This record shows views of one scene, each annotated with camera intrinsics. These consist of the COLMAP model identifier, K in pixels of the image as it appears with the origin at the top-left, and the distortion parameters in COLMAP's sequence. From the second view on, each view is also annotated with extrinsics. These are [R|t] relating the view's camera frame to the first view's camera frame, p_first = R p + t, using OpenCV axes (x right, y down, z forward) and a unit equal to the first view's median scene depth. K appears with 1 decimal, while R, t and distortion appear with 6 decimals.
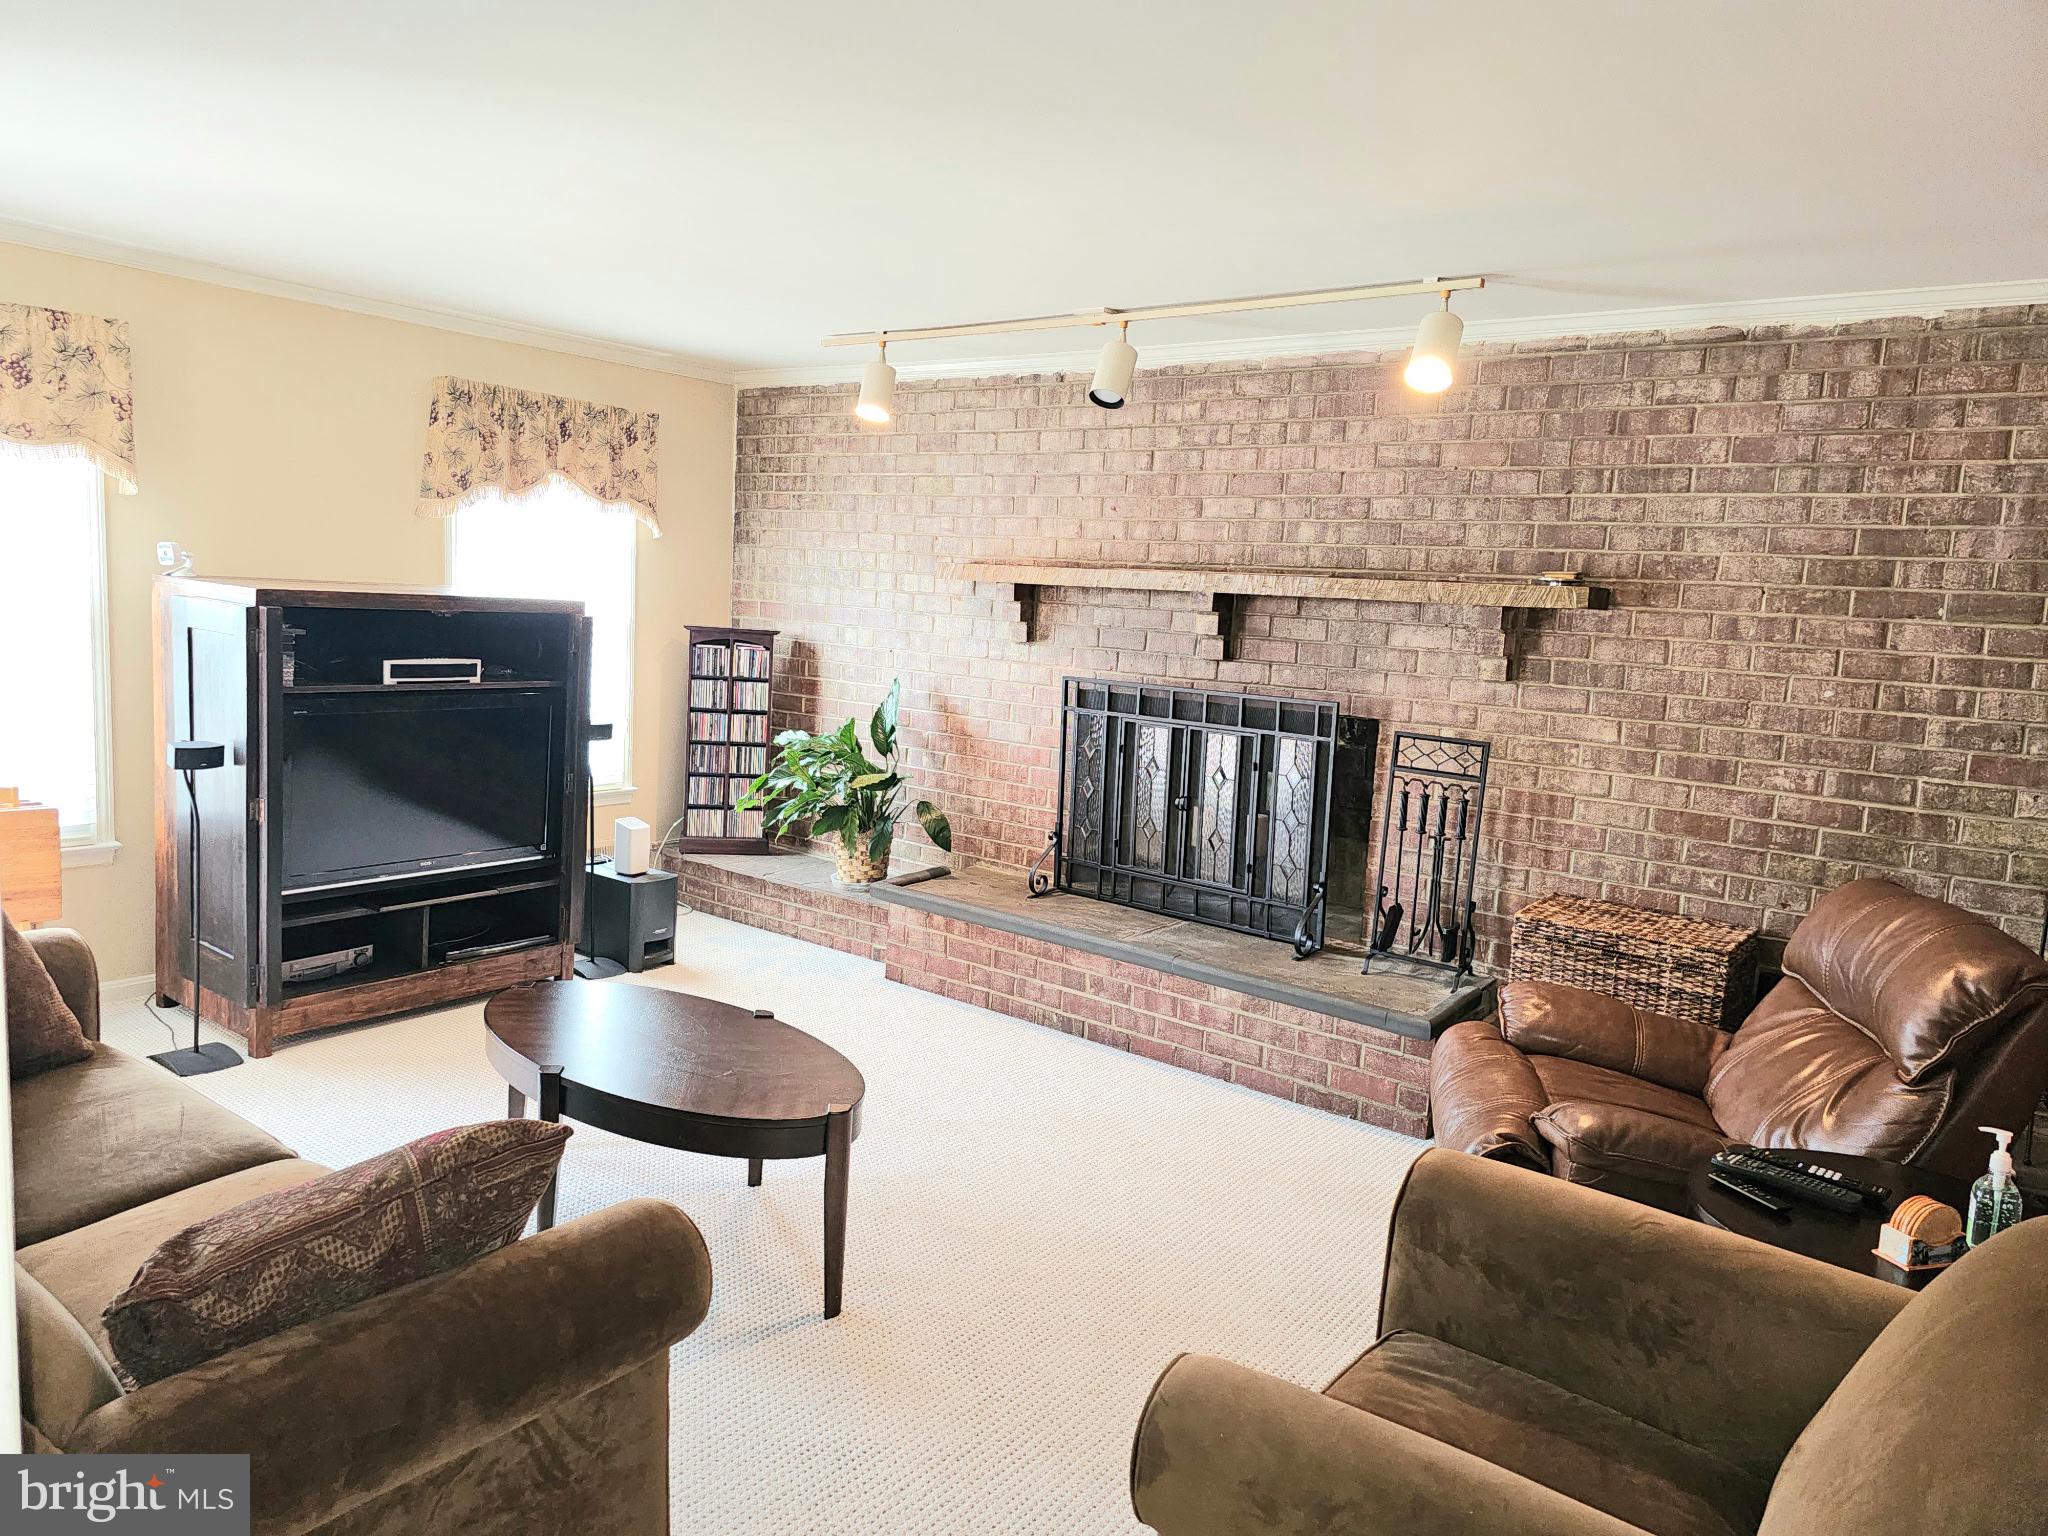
lens RADIAL K [[1346.9, 0, 1032.0], [0, 1346.9, 762.3], [0, 0, 1]] dist [0.166267, -0.000254]
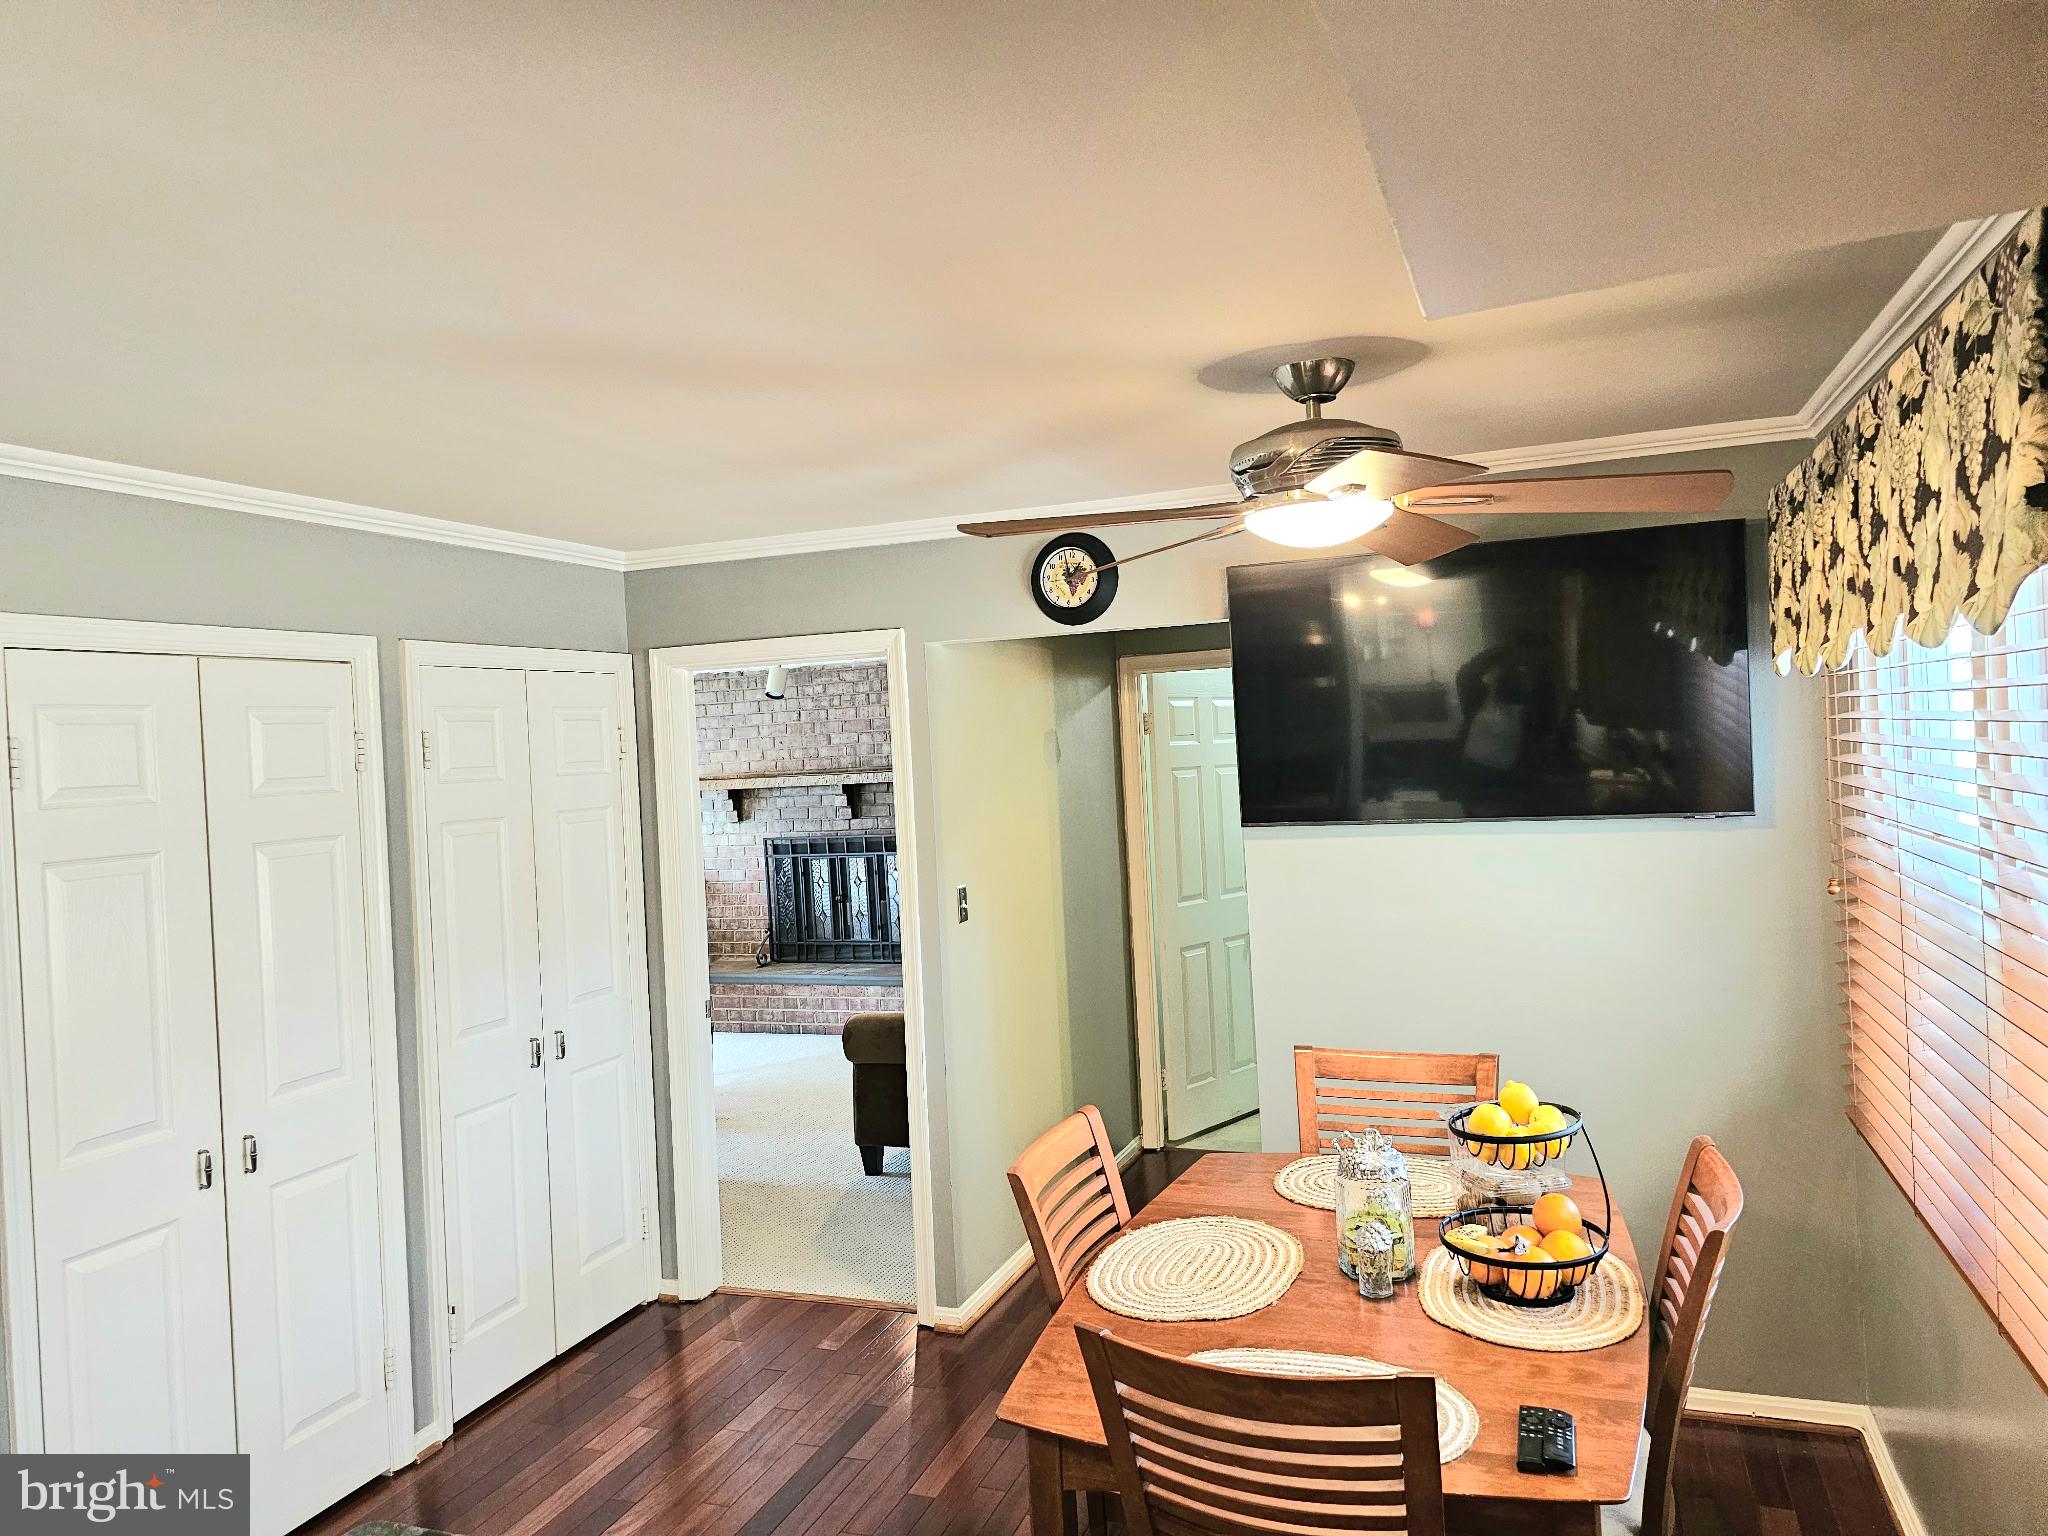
lens RADIAL K [[1346.9, 0, 1032.0], [0, 1346.9, 762.3], [0, 0, 1]] dist [0.166267, -0.000254]
pose [[0.959426, -0.107656, 0.260599, -0.094552], [0.137675, 0.985440, -0.099771, 0.065526], [-0.246064, 0.131601, 0.960278, -0.830679]]
